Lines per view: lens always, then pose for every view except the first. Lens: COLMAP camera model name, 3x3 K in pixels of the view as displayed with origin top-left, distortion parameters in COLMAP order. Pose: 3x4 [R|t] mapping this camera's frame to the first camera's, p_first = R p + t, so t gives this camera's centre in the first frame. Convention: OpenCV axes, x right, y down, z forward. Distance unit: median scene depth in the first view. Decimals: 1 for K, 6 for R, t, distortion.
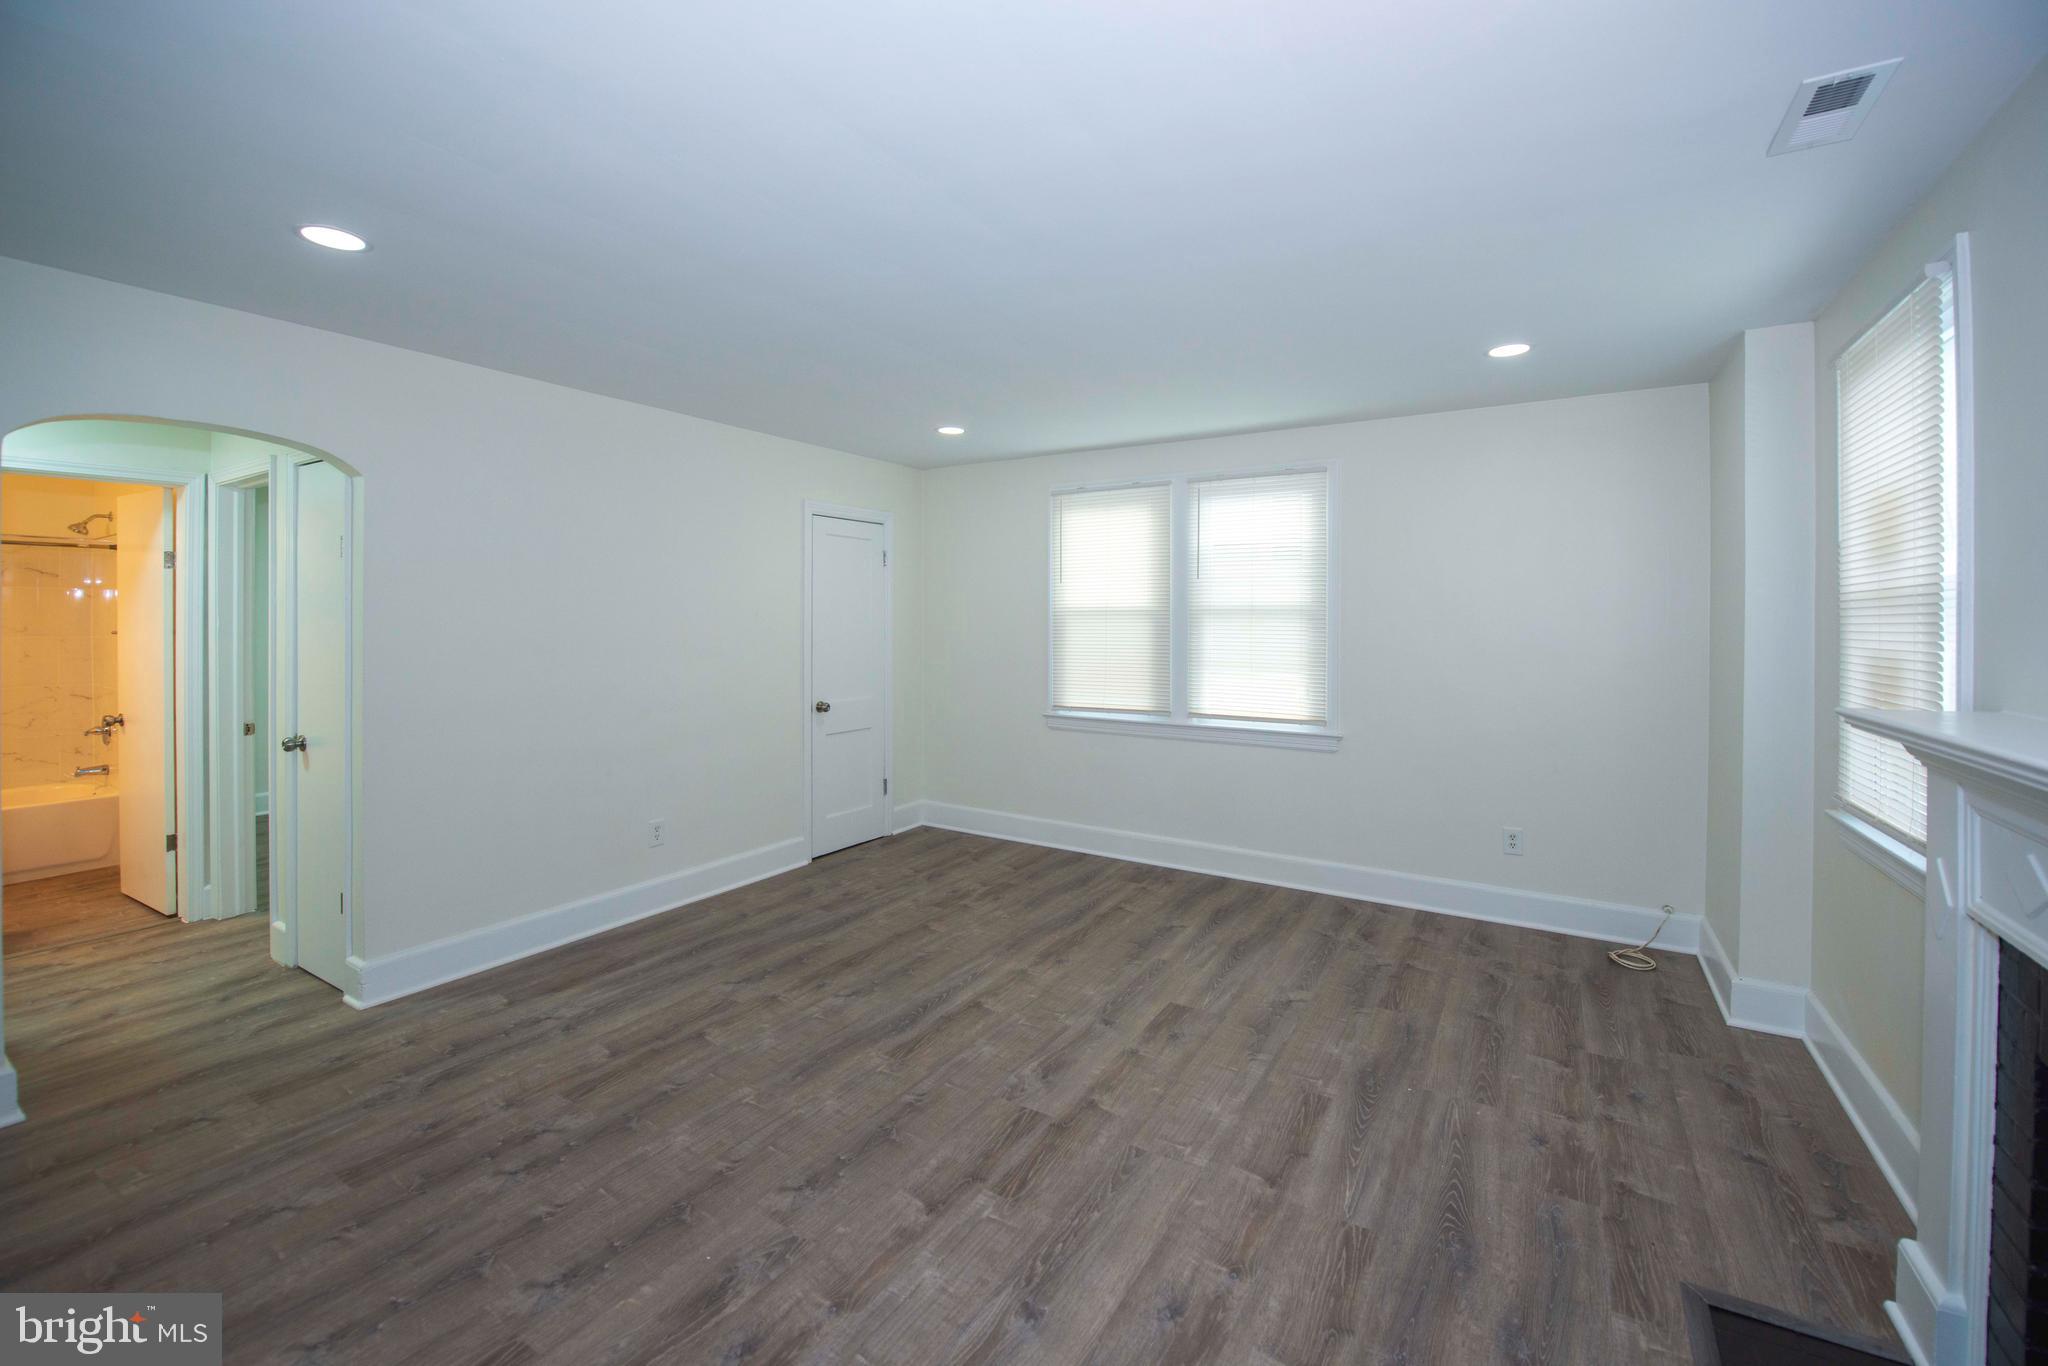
lens RADIAL K [[834.9, 0, 1026.6], [0, 834.9, 628.7], [0, 0, 1]] dist [-0.000344, 0.000004]
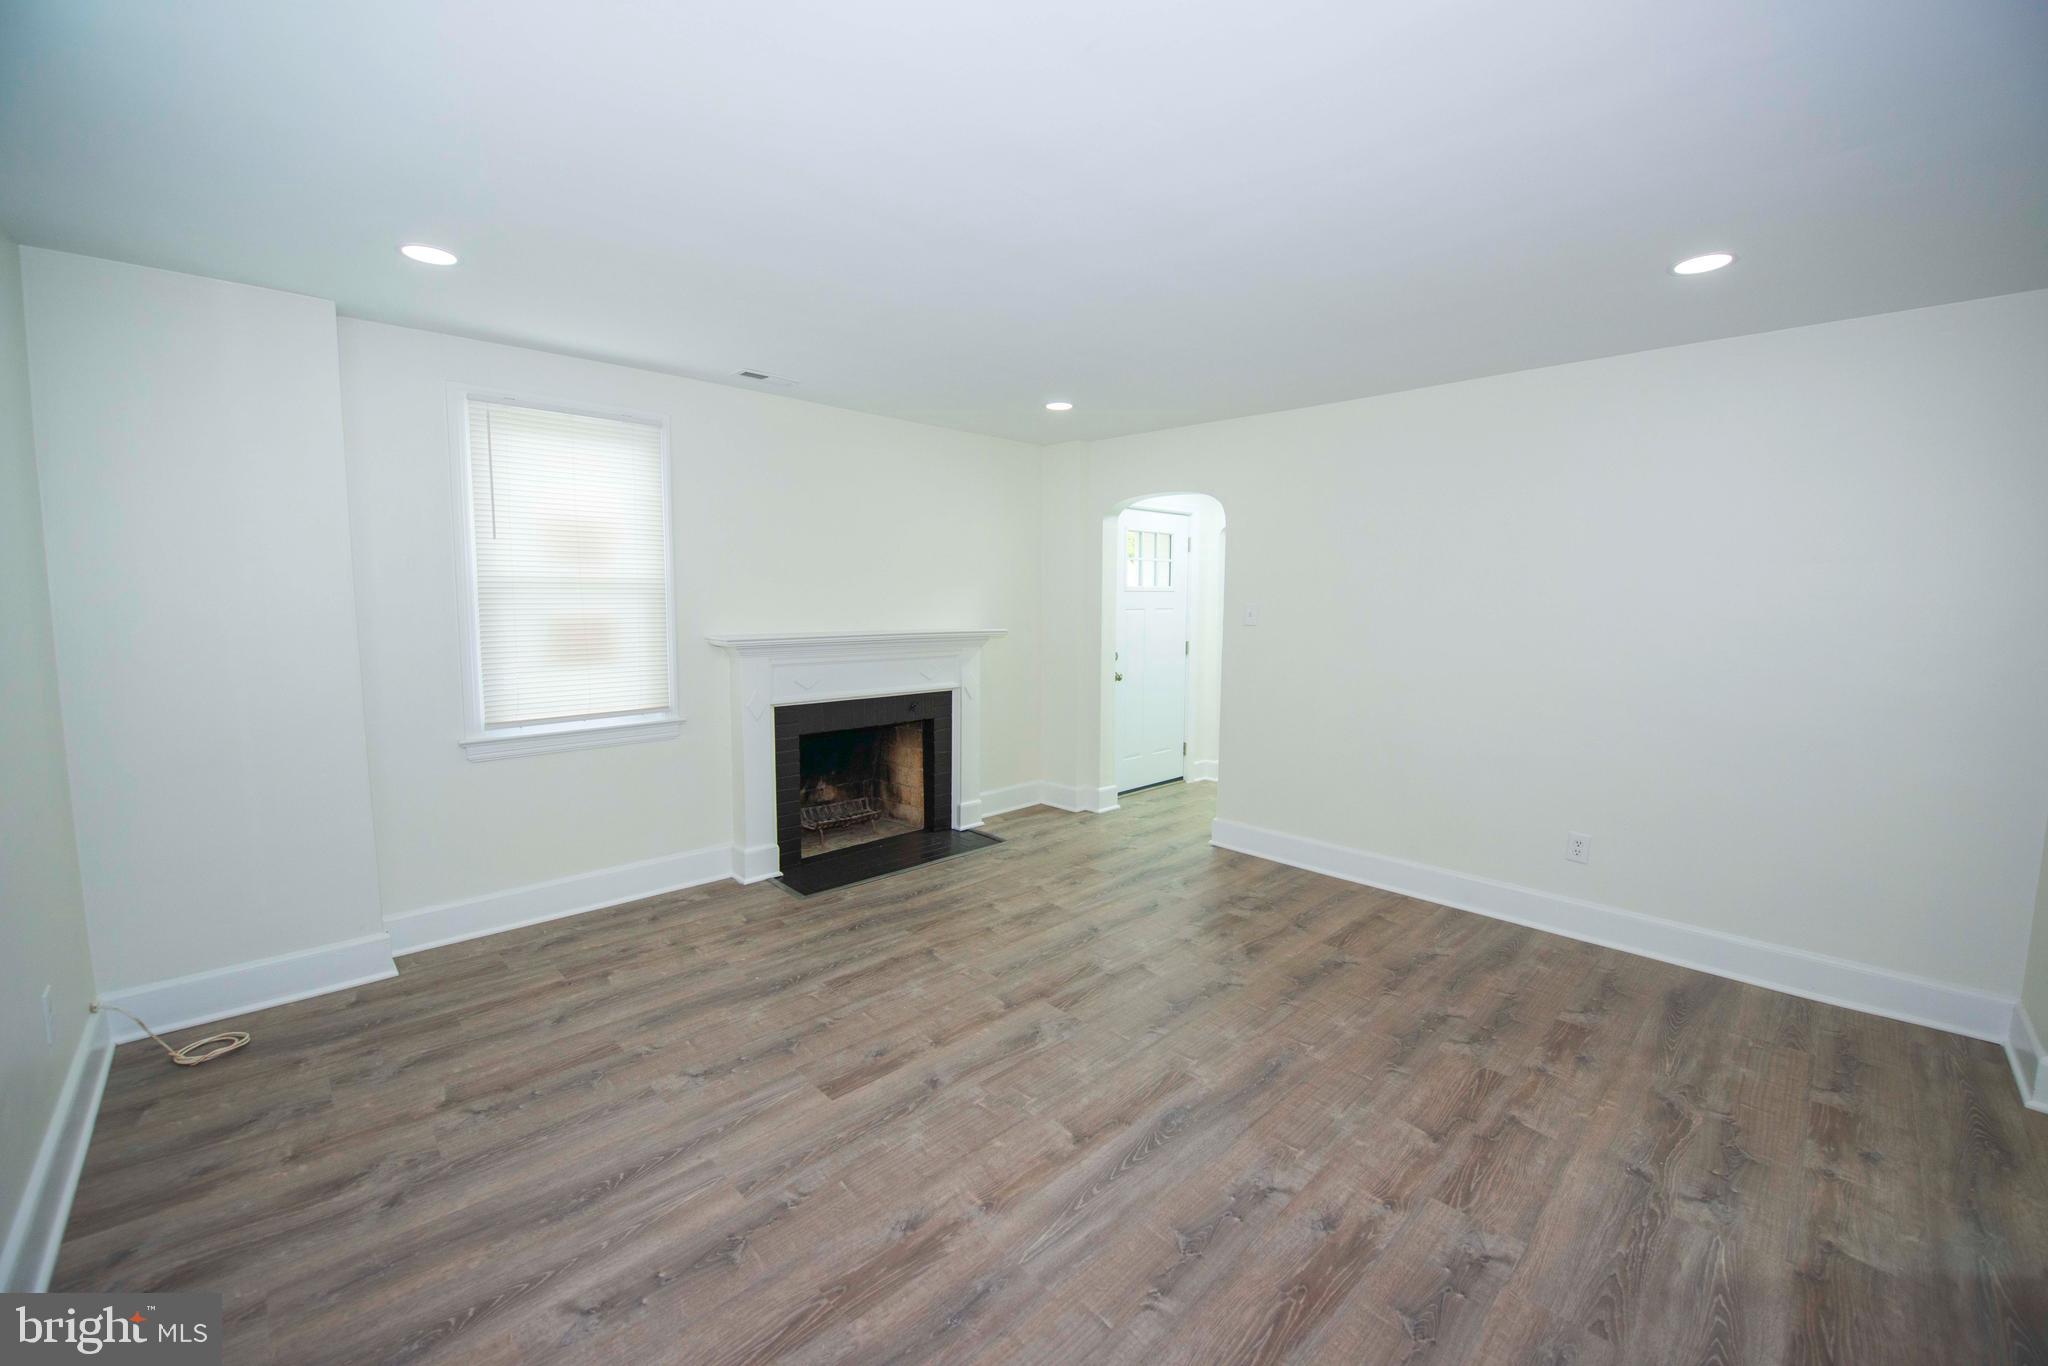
lens RADIAL K [[826.6, 0, 1027.2], [0, 826.6, 666.5], [0, 0, 1]] dist [-0.021701, -0.000413]
pose [[-0.969908, -0.030757, 0.241522, -0.189391], [-0.008100, 0.995516, 0.094246, -0.026926], [-0.243338, 0.089453, -0.965808, 1.804878]]
